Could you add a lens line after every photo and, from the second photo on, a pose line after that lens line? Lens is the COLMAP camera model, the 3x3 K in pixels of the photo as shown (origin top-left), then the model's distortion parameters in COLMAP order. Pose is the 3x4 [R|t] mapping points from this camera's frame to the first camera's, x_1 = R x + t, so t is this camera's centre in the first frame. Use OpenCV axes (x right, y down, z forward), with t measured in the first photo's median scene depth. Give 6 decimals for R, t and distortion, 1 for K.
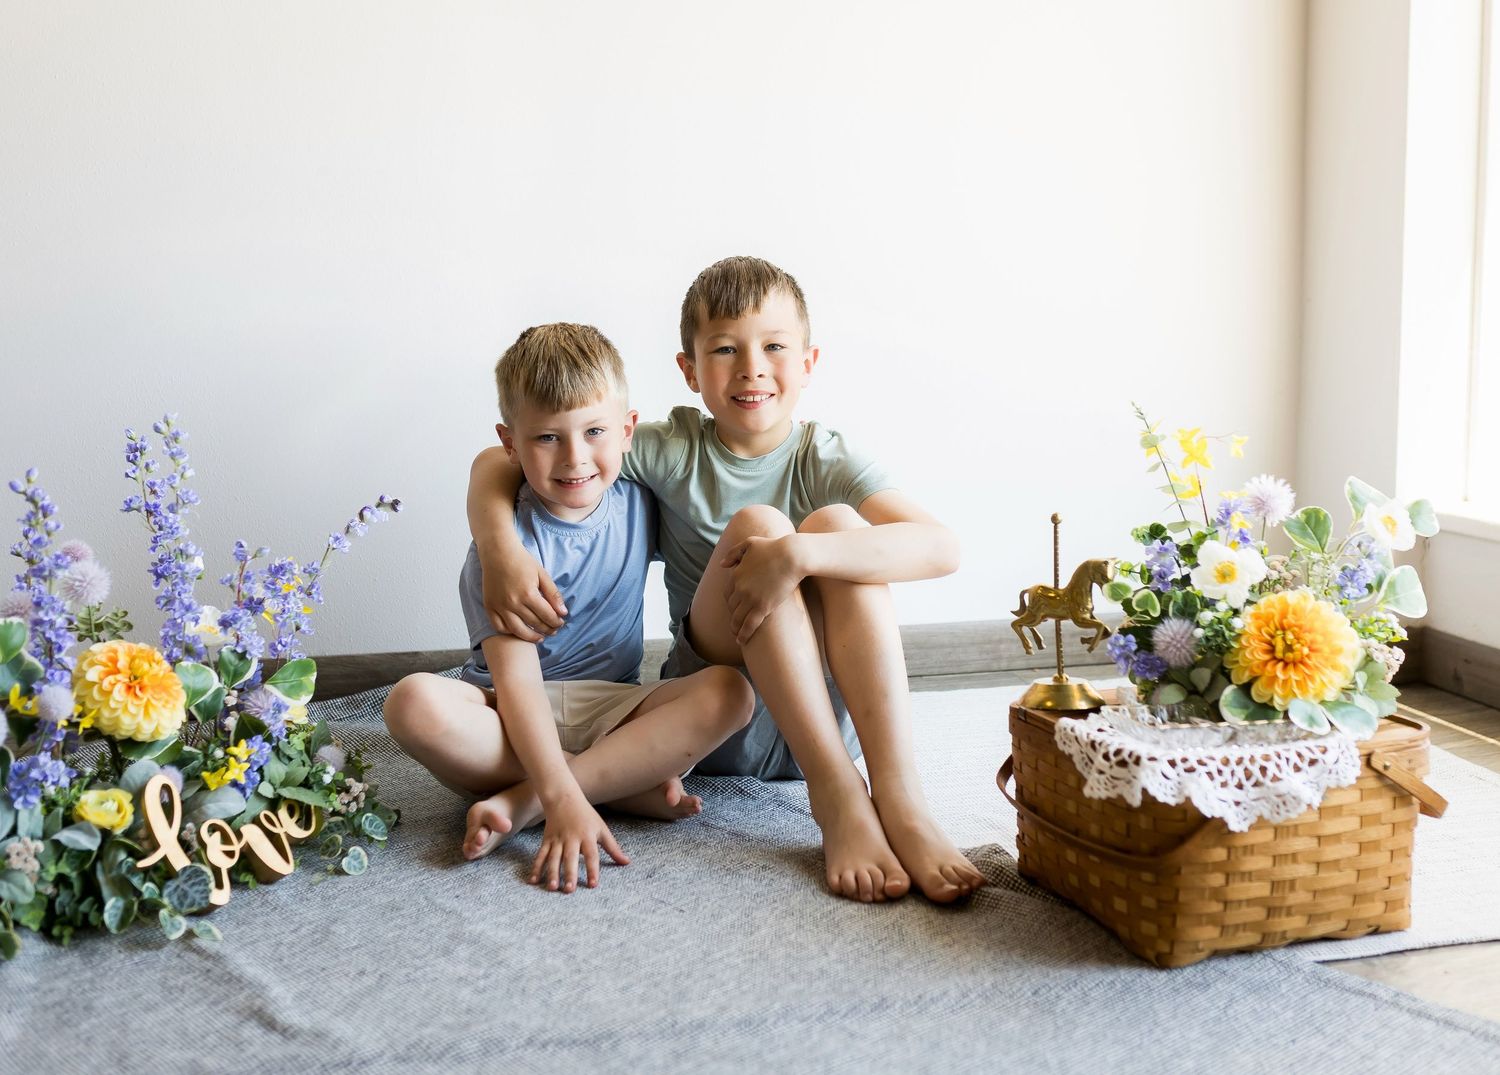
lens RADIAL K [[1593.3, 0, 798.1], [0, 1593.3, 533.2], [0, 0, 1]] dist [0.004104, -0.022090]
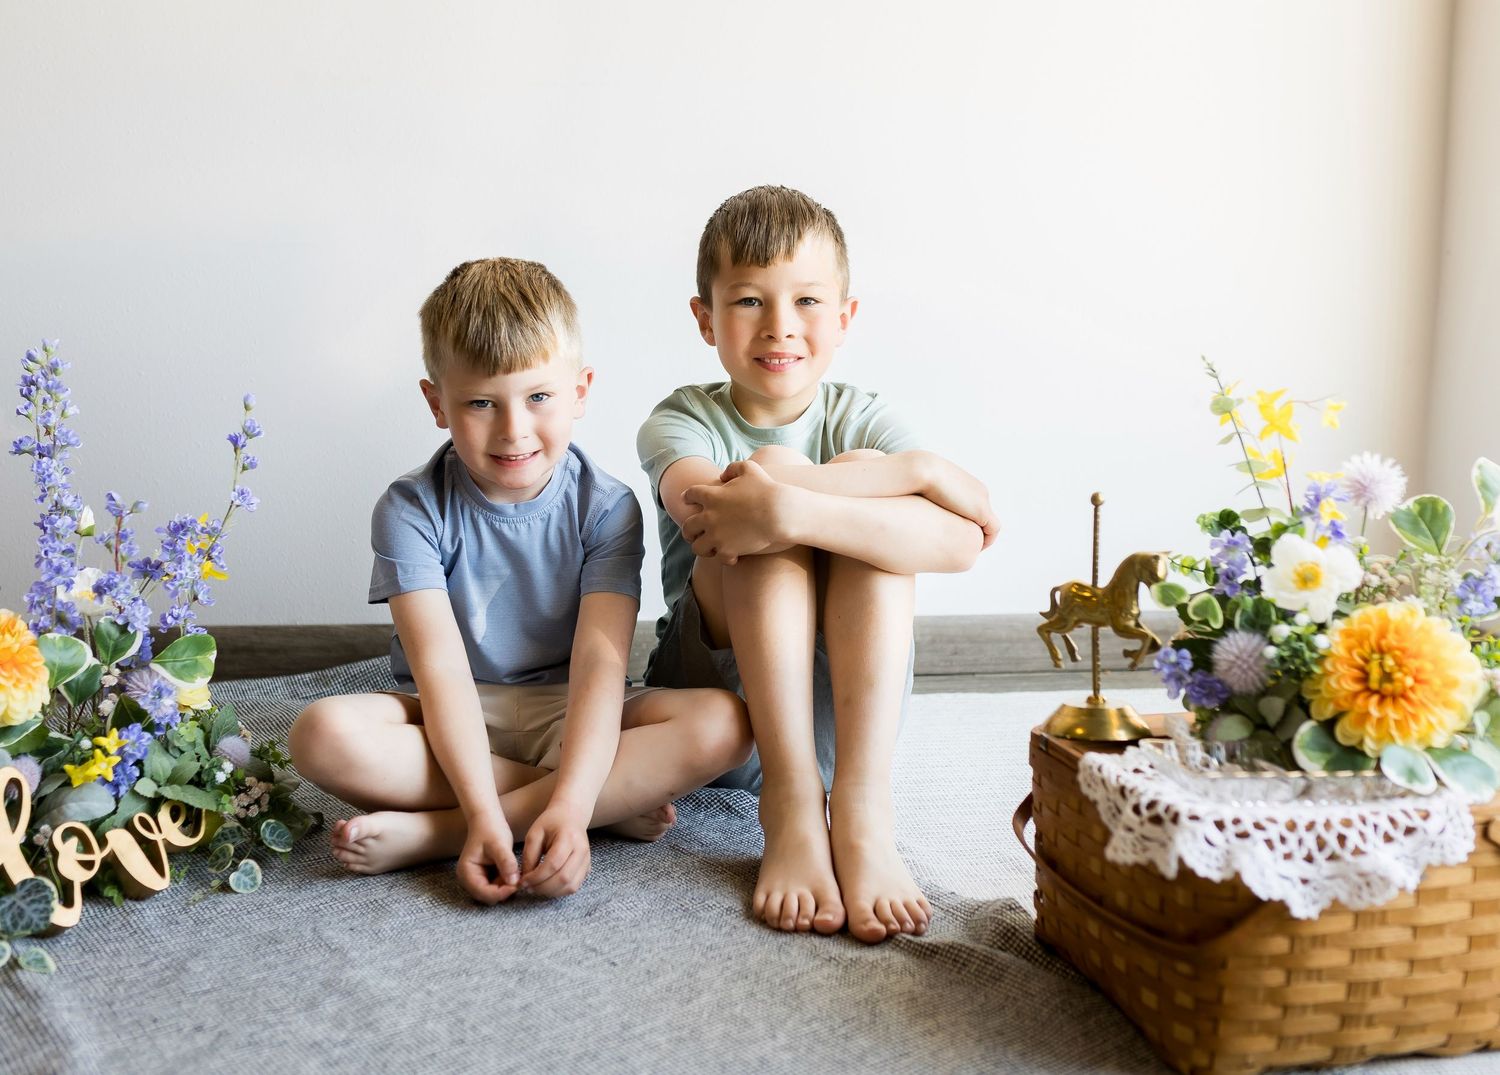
lens RADIAL K [[1593.3, 0, 798.1], [0, 1593.3, 533.2], [0, 0, 1]] dist [0.004104, -0.022090]
pose [[0.996108, 0.035774, -0.080549, 0.082527], [-0.034102, 0.999175, 0.022040, -0.005002], [0.081271, -0.019207, 0.996507, 0.206194]]
